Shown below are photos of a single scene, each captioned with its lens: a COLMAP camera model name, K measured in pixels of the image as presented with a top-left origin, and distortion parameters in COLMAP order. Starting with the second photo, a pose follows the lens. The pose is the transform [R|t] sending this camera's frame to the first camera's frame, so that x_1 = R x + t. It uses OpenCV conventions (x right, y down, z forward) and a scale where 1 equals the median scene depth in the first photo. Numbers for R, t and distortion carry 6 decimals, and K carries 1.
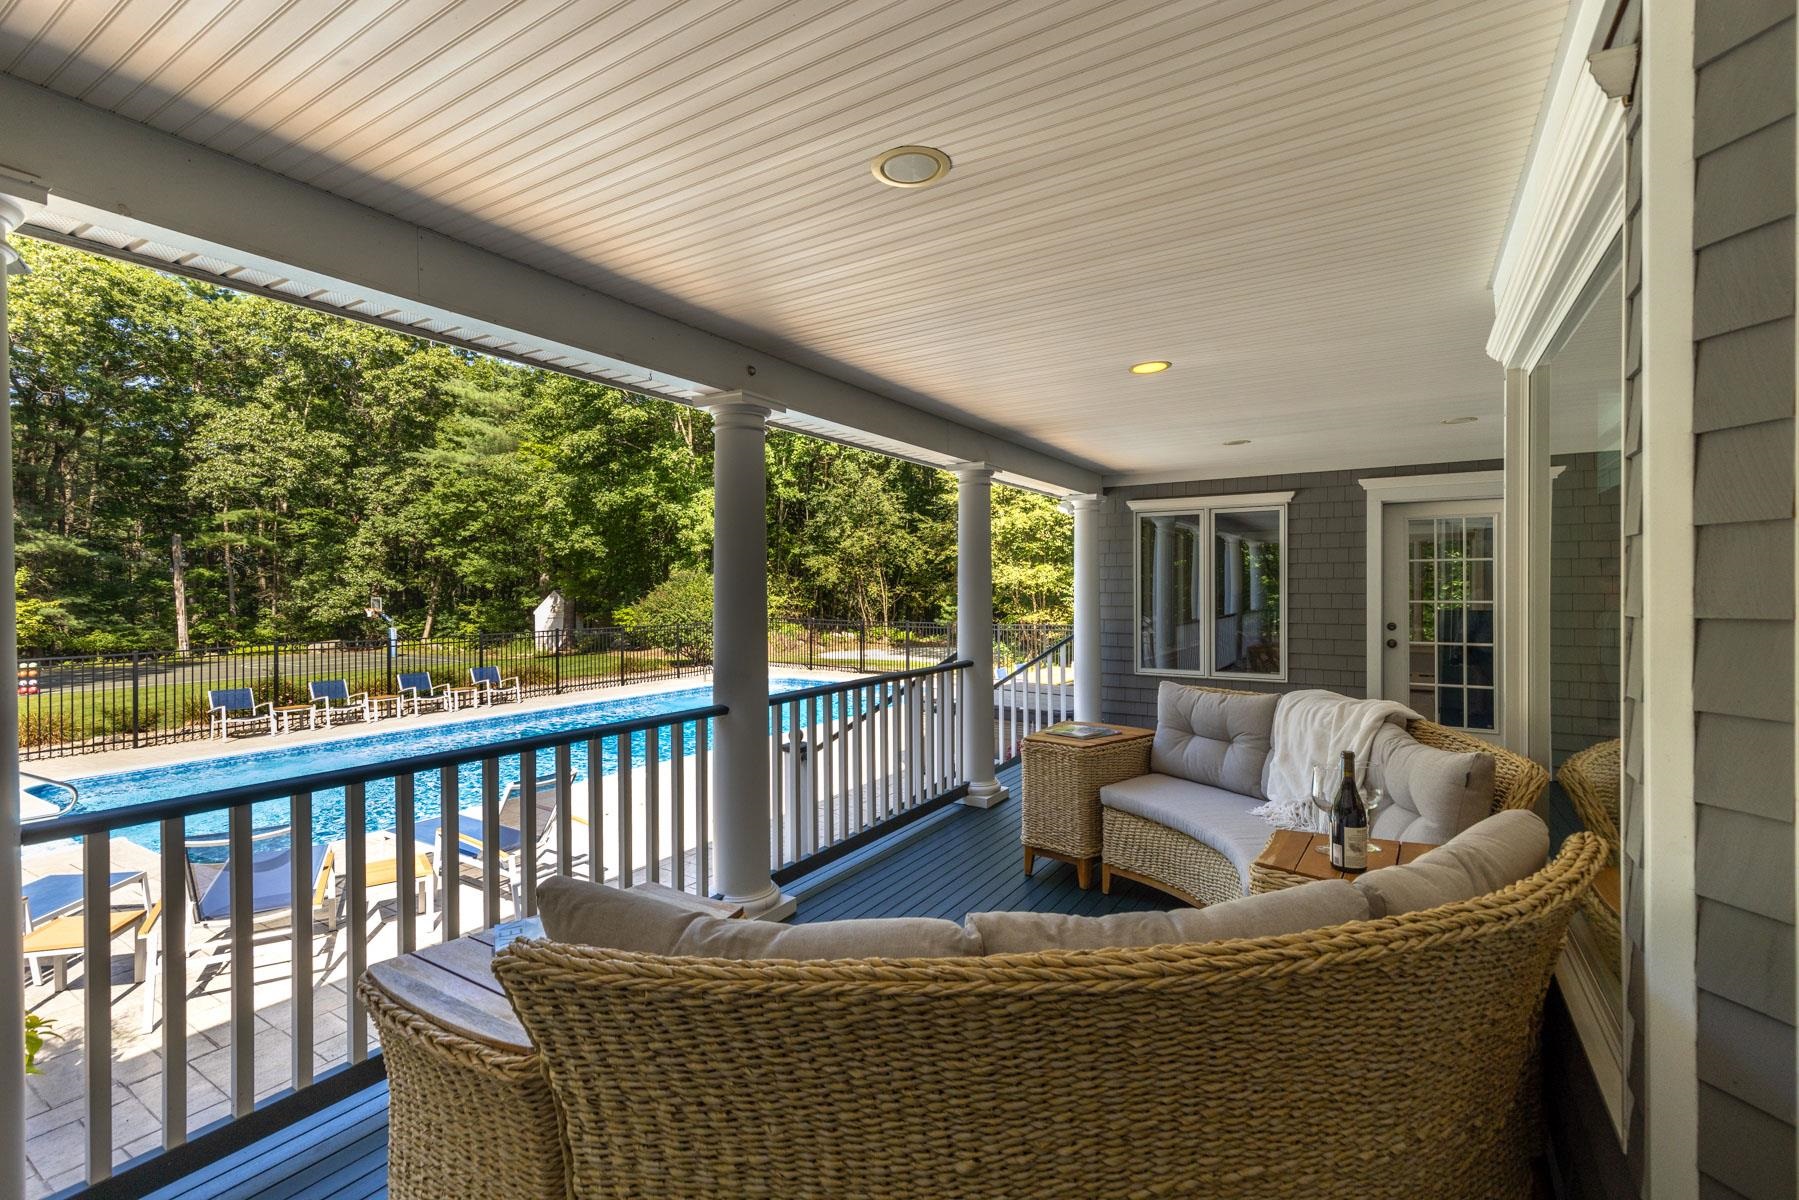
lens RADIAL K [[791.9, 0, 899.5], [0, 791.9, 600.0], [0, 0, 1]] dist [0.001196, -0.000170]
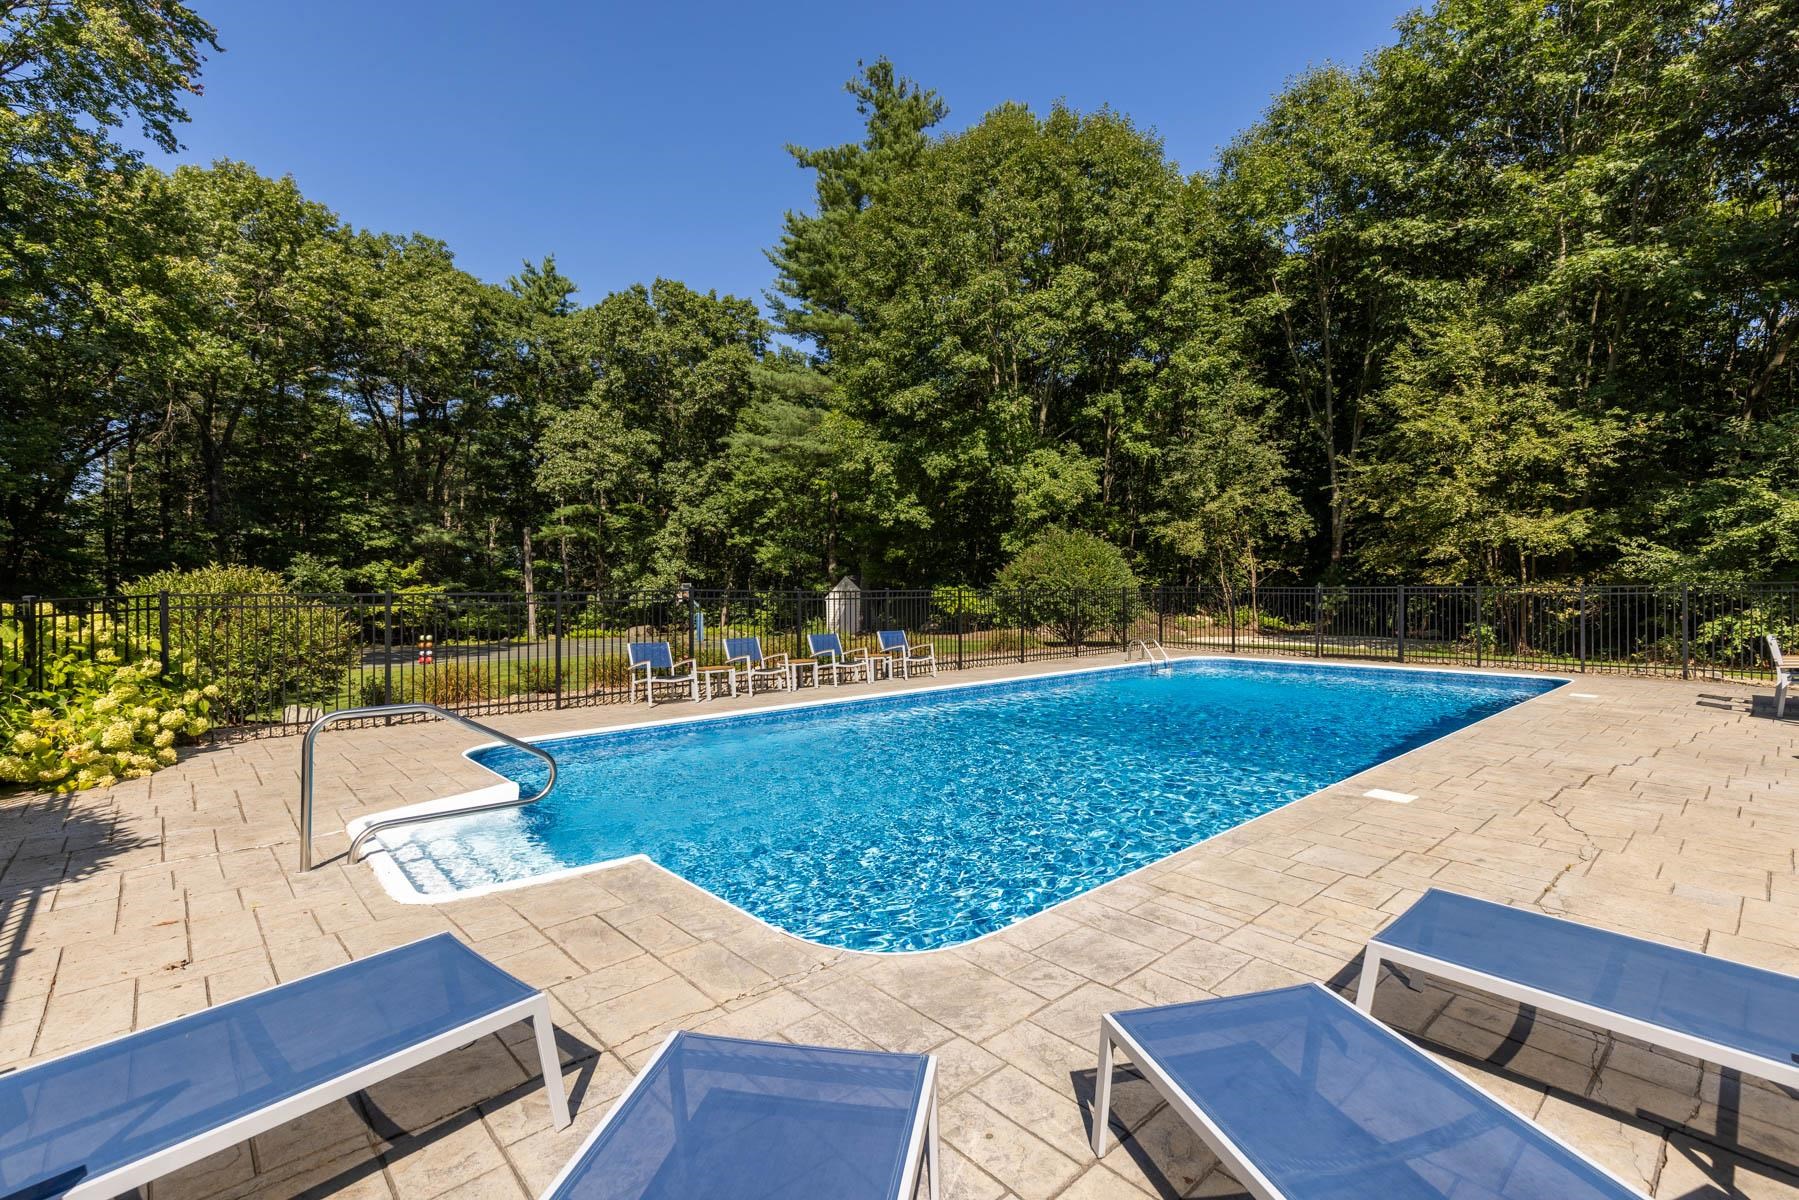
lens RADIAL K [[791.9, 0, 899.5], [0, 791.9, 600.0], [0, 0, 1]] dist [0.001196, -0.000170]
pose [[0.960941, 0.001206, -0.276751, -0.102466], [-0.001806, 0.999997, -0.001911, 0.019237], [0.276747, 0.002336, 0.960940, 0.079210]]
